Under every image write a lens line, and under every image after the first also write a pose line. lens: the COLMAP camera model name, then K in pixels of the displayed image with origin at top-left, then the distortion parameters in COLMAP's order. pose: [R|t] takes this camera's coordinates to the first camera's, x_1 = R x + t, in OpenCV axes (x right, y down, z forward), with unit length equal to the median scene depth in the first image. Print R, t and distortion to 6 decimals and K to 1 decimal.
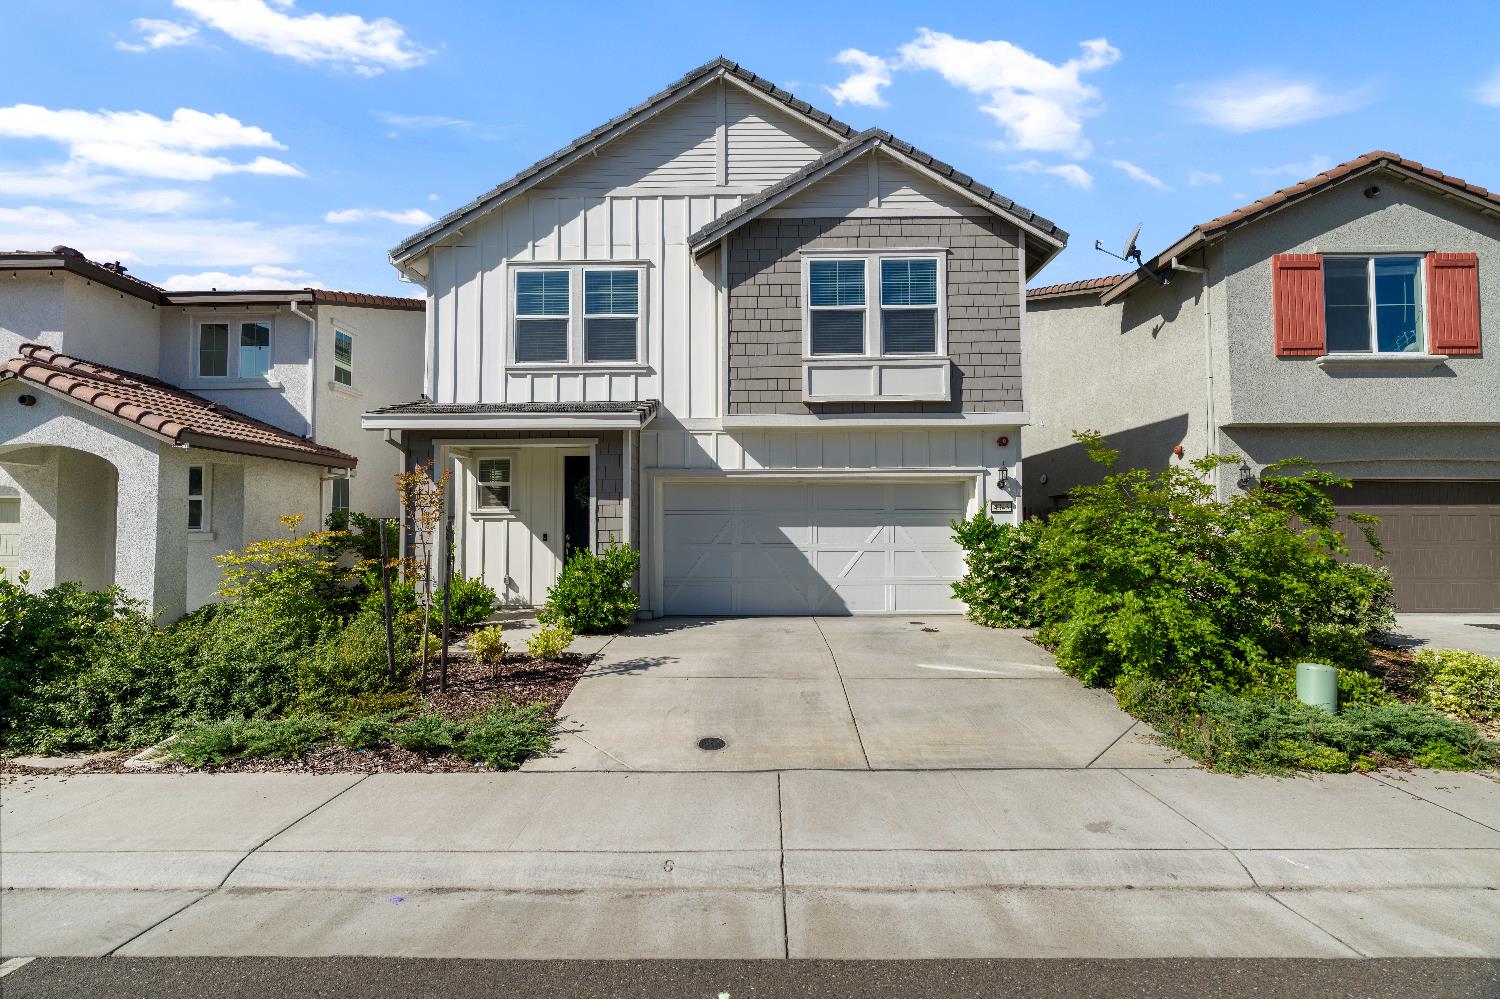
lens RADIAL K [[677.1, 0, 744.5], [0, 677.1, 508.8], [0, 0, 1]] dist [-0.003110, 0.000192]
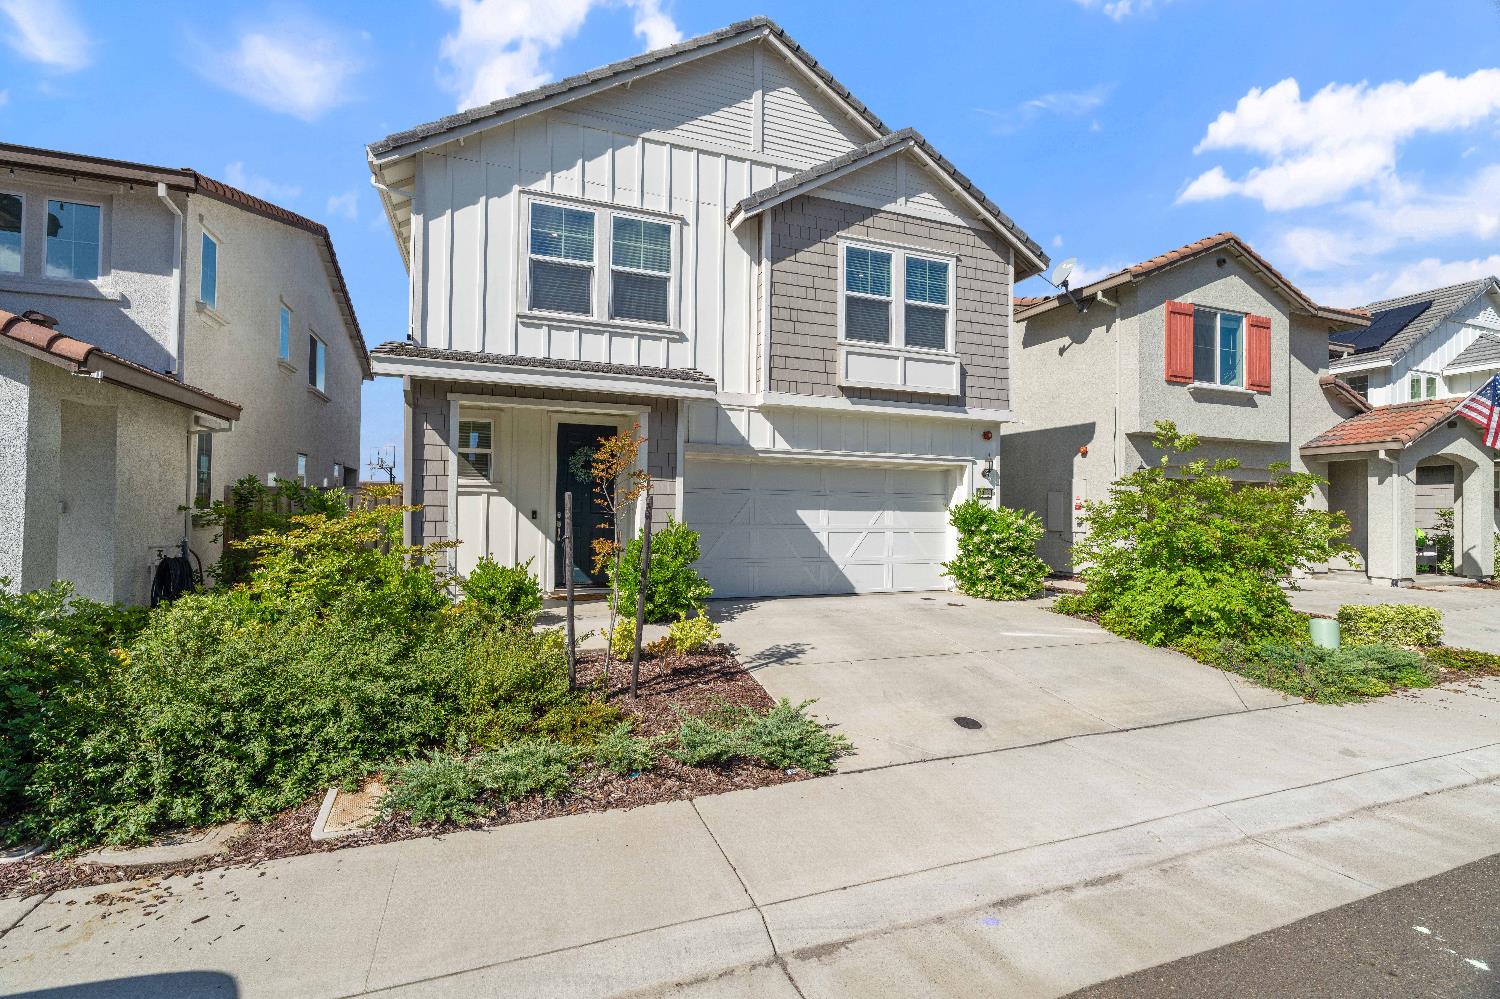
lens RADIAL K [[676.5, 0, 746.6], [0, 676.5, 504.6], [0, 0, 1]] dist [-0.003204, 0.000611]
pose [[0.927419, 0.019162, 0.373533, -0.409009], [-0.028061, 0.999437, 0.018400, 0.005614], [-0.372970, -0.027546, 0.927434, 0.105970]]
